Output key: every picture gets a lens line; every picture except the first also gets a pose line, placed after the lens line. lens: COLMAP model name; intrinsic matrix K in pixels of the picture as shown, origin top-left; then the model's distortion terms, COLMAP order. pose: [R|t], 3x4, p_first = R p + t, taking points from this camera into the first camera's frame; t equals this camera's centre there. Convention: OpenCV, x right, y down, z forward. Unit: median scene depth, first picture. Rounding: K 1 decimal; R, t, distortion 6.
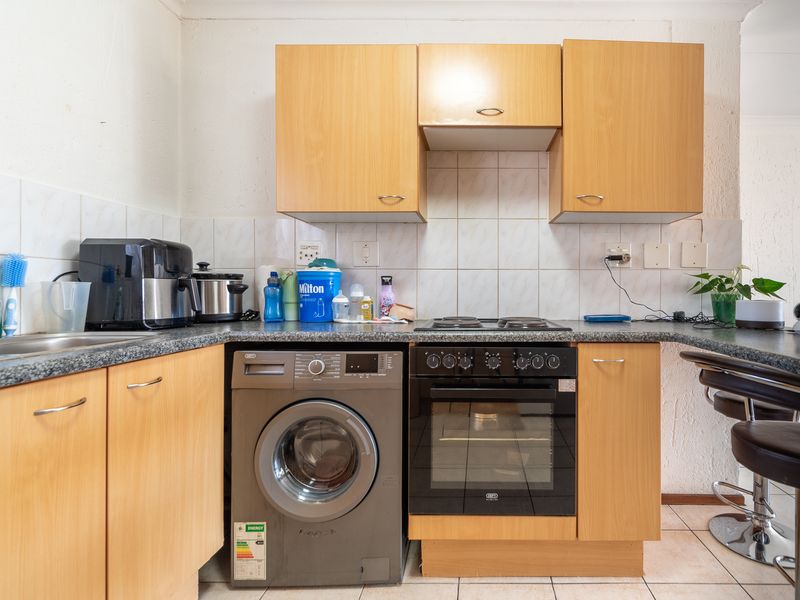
lens RADIAL K [[402.5, 0, 400.6], [0, 402.5, 287.2], [0, 0, 1]] dist [-0.000420, 0.000066]
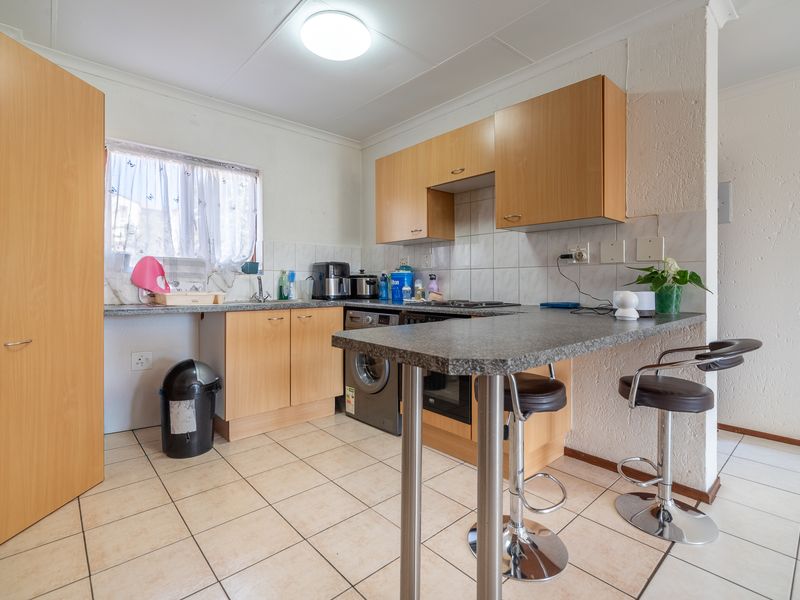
lens RADIAL K [[393.9, 0, 401.2], [0, 393.9, 278.7], [0, 0, 1]] dist [0.000575, 0.000361]
pose [[0.669156, -0.010205, -0.743052, 1.249498], [0.007593, 0.999947, -0.006895, 0.000382], [0.743083, -0.001028, 0.669198, -0.216425]]
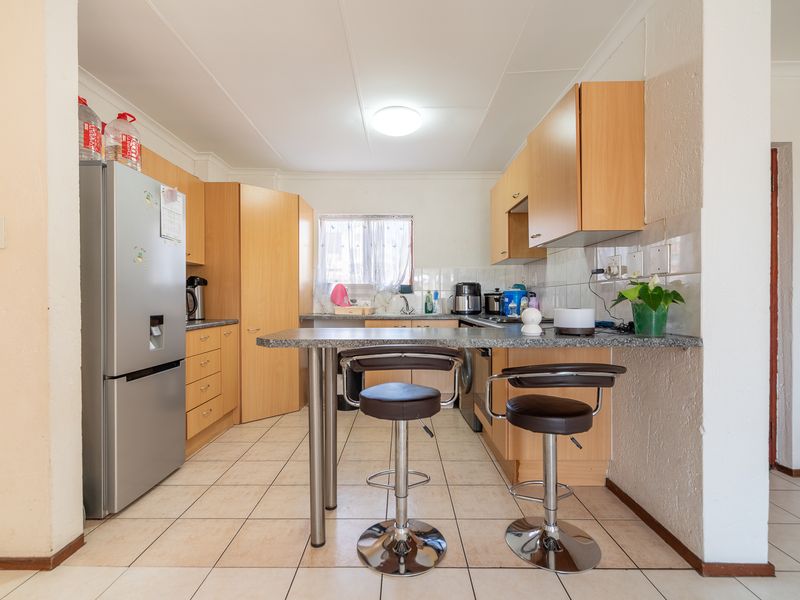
lens RADIAL K [[385.2, 0, 398.6], [0, 385.2, 294.3], [0, 0, 1]] dist [-0.000496, -0.000239]
pose [[0.001905, -0.018423, -0.999828, 1.870950], [0.011040, 0.999770, -0.018401, 0.008144], [0.999937, -0.011003, 0.002108, 0.484028]]
